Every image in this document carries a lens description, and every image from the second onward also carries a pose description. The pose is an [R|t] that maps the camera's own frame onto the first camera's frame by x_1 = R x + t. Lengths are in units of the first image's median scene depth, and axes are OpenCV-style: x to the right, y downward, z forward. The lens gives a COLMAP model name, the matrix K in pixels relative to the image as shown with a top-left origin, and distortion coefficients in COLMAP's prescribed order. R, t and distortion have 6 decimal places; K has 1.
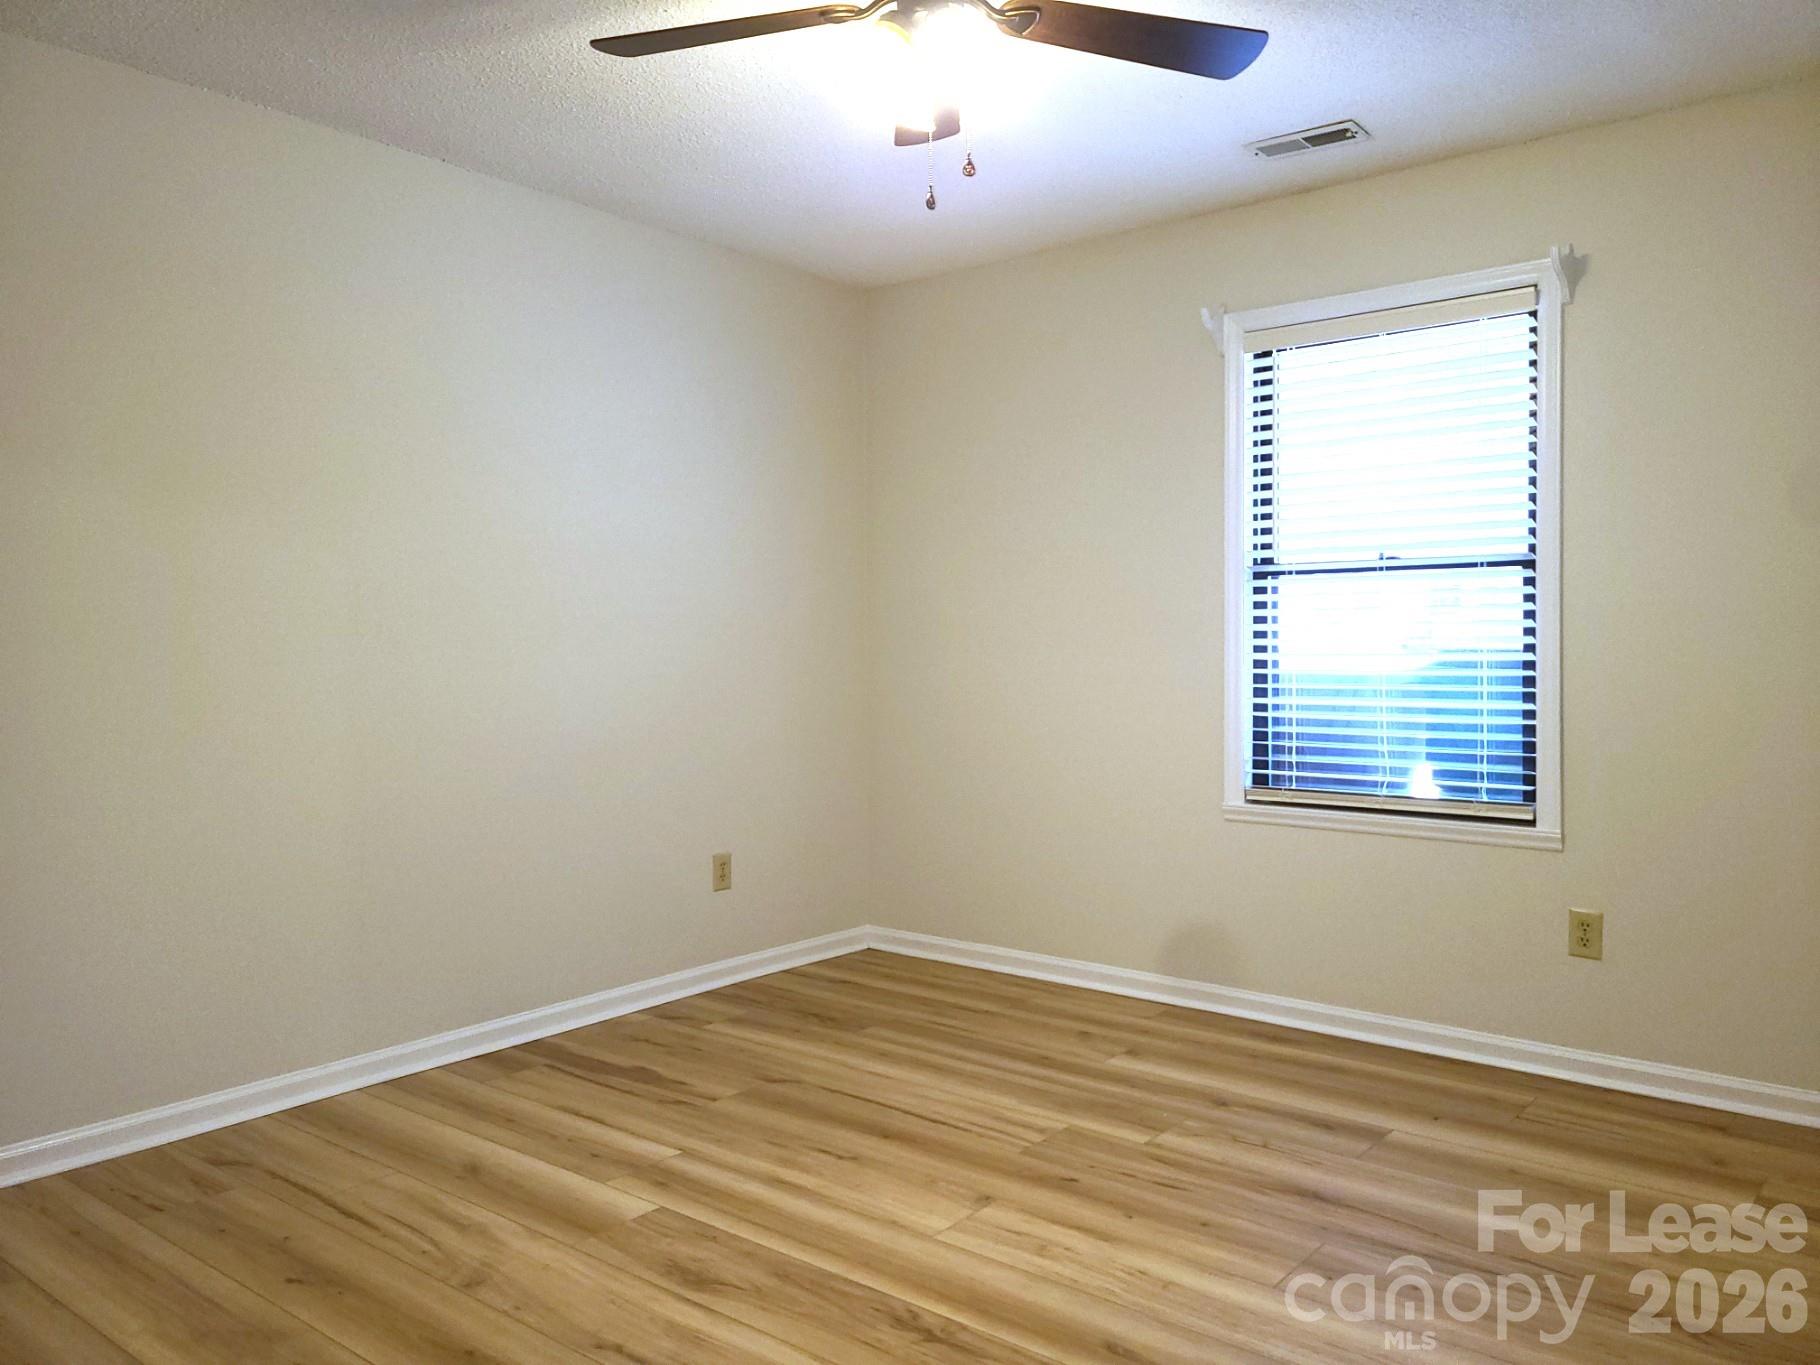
lens RADIAL K [[1363.2, 0, 922.1], [0, 1363.2, 674.7], [0, 0, 1]] dist [0.009976, 0.002201]
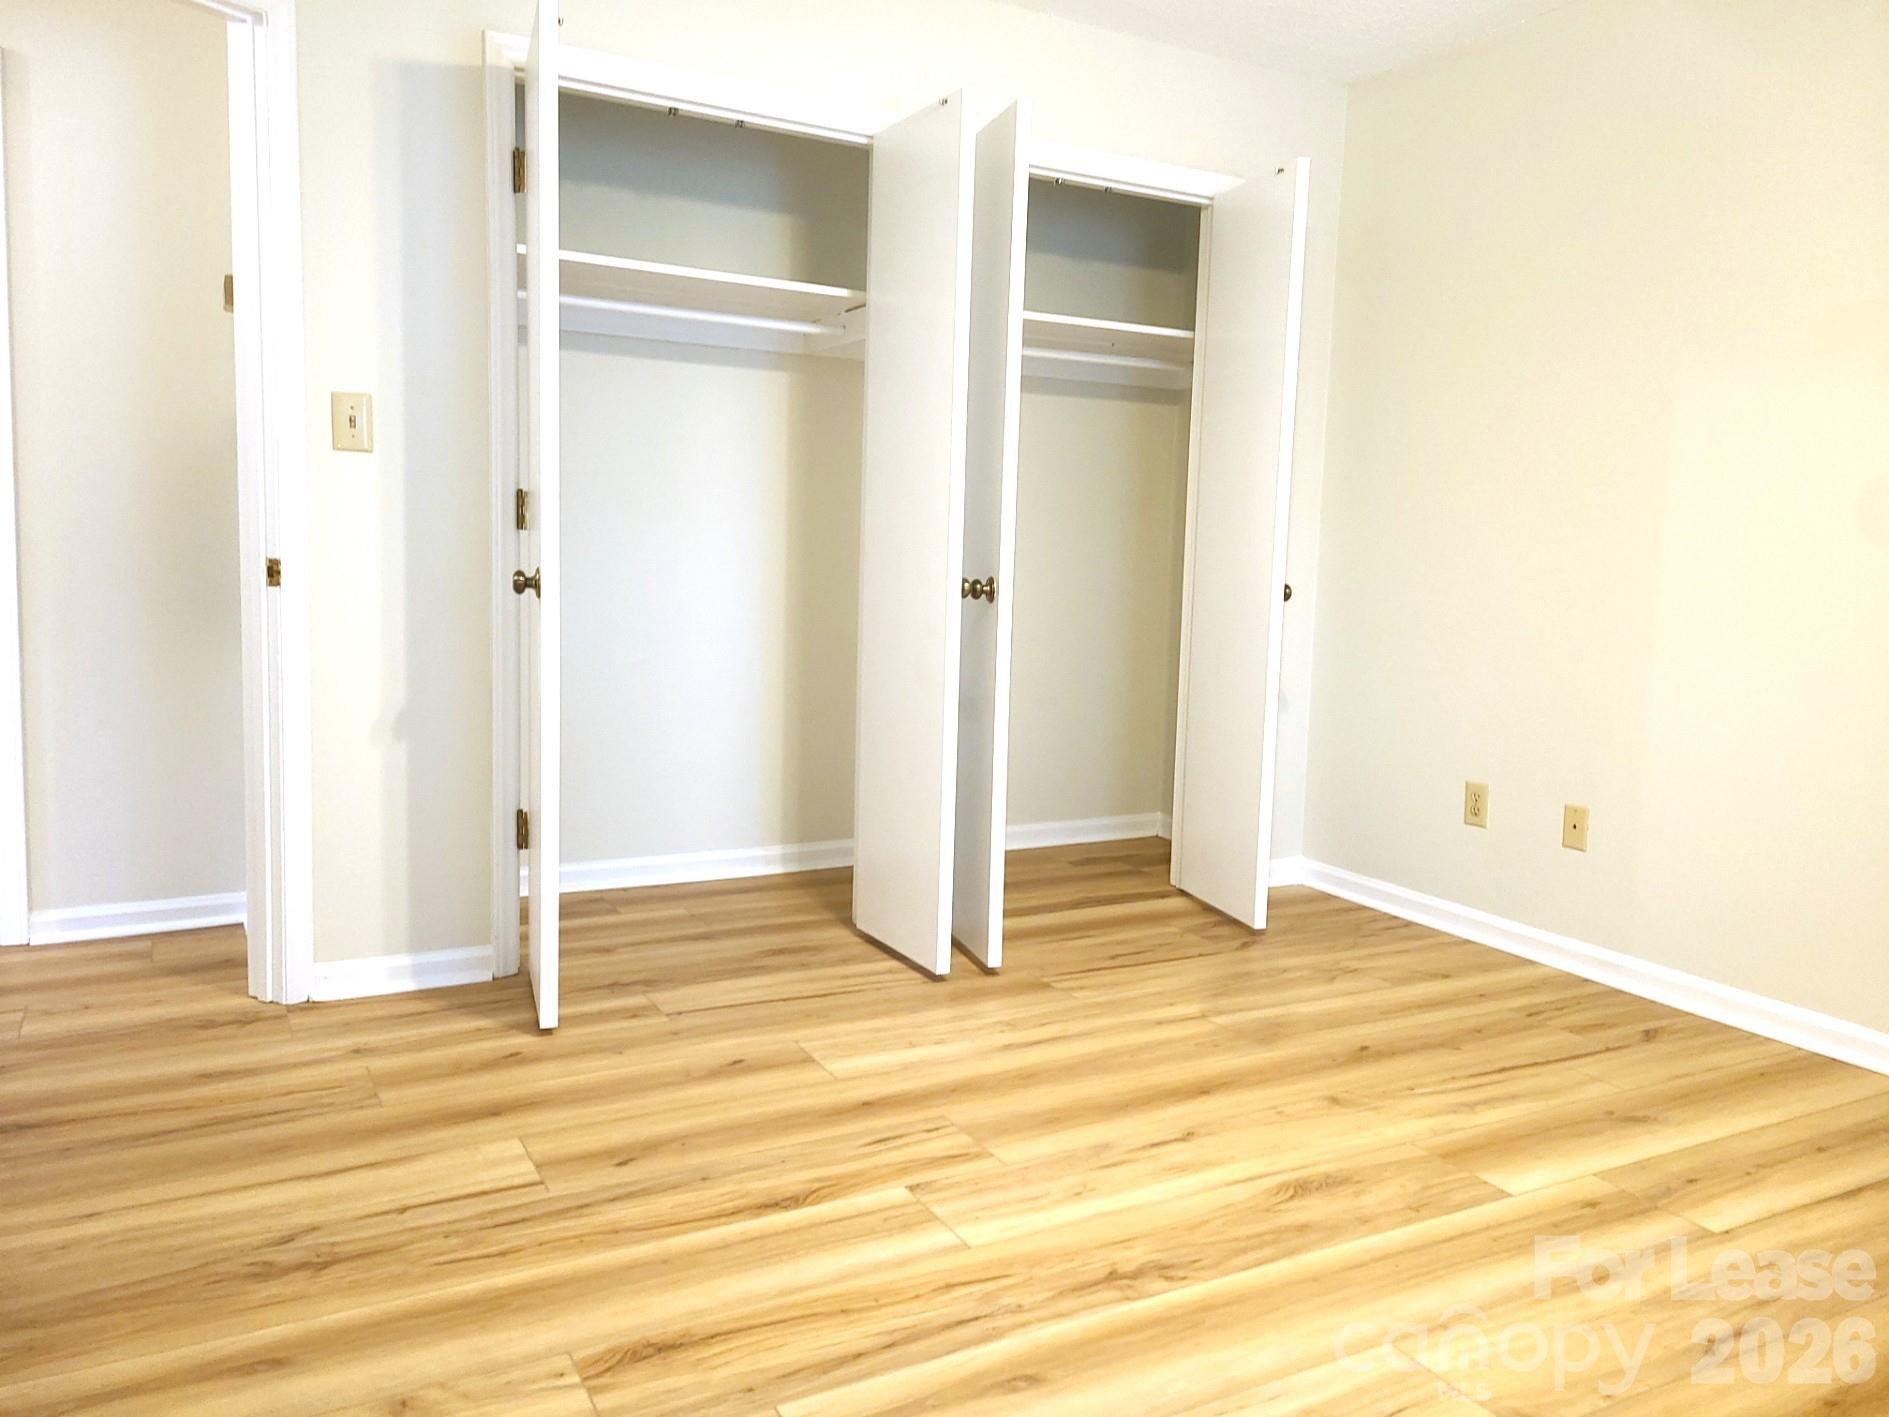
lens RADIAL K [[1414.9, 0, 951.4], [0, 1414.9, 705.6], [0, 0, 1]] dist [0.009976, 0.002201]
pose [[-0.386841, 0.104712, -0.916182, 0.705802], [-0.050660, 0.989618, 0.134495, 0.000363], [0.920754, 0.098442, -0.377520, 1.002841]]
